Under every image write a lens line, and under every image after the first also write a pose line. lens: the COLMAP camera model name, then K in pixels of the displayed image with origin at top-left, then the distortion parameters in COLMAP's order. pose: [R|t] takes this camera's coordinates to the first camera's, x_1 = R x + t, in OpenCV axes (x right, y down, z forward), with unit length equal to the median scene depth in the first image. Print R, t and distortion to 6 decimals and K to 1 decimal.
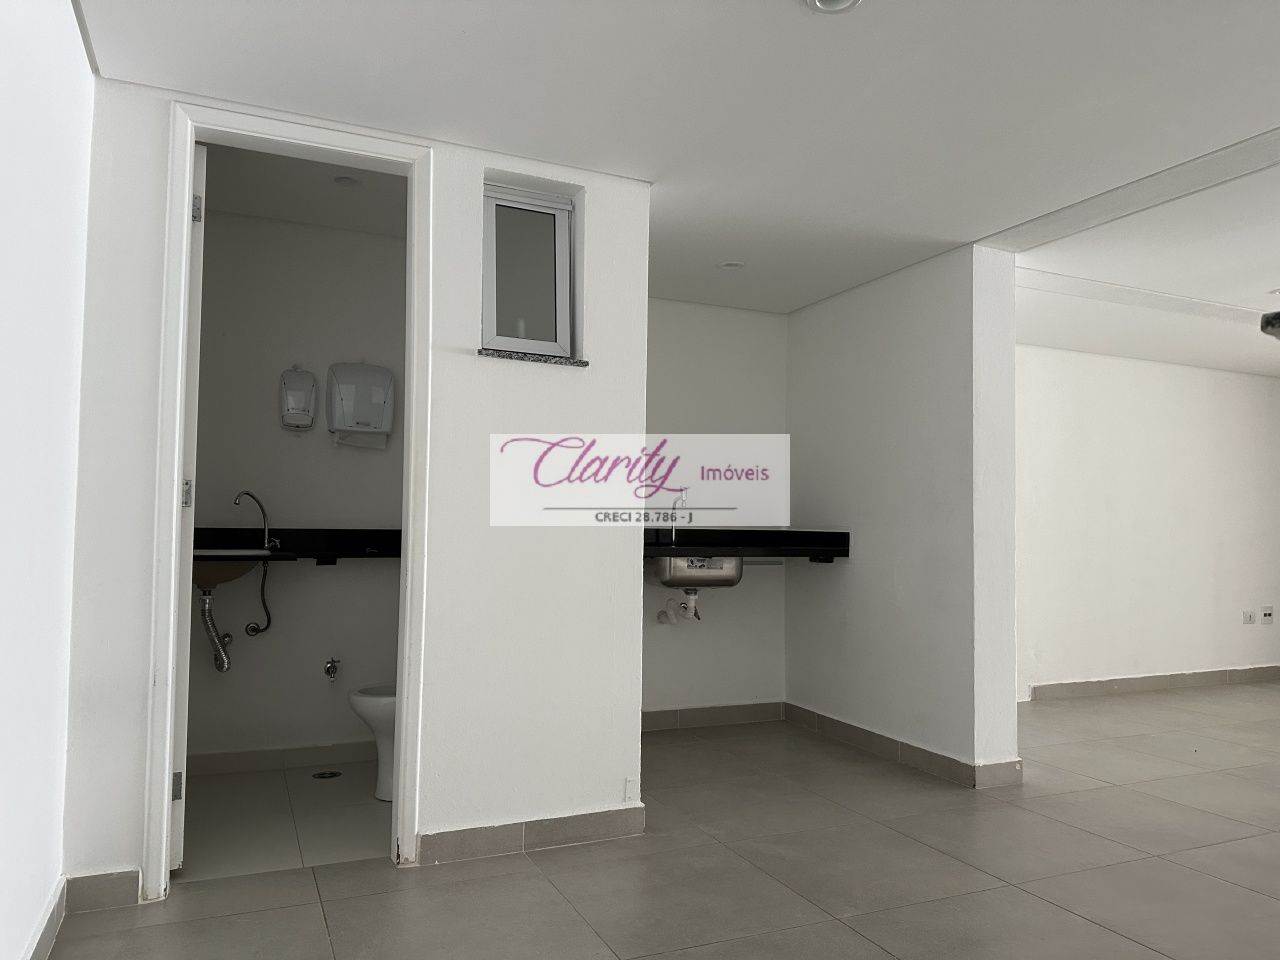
lens RADIAL K [[895.6, 0, 637.0], [0, 895.6, 481.3], [0, 0, 1]] dist [0.032039, -0.044007]
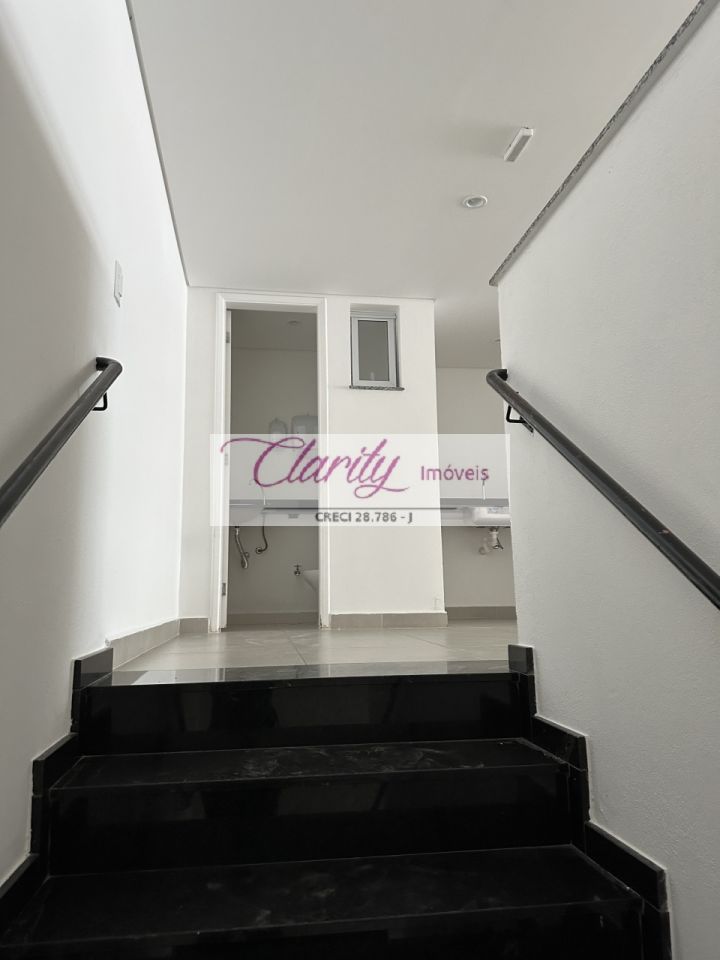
lens RADIAL K [[671.7, 0, 363.8], [0, 671.7, 477.5], [0, 0, 1]] dist [0.032039, -0.044007]
pose [[0.961115, -0.078254, -0.264830, 0.252208], [0.043856, 0.990091, -0.133400, 0.274119], [0.272645, 0.116598, 0.955023, -0.466573]]
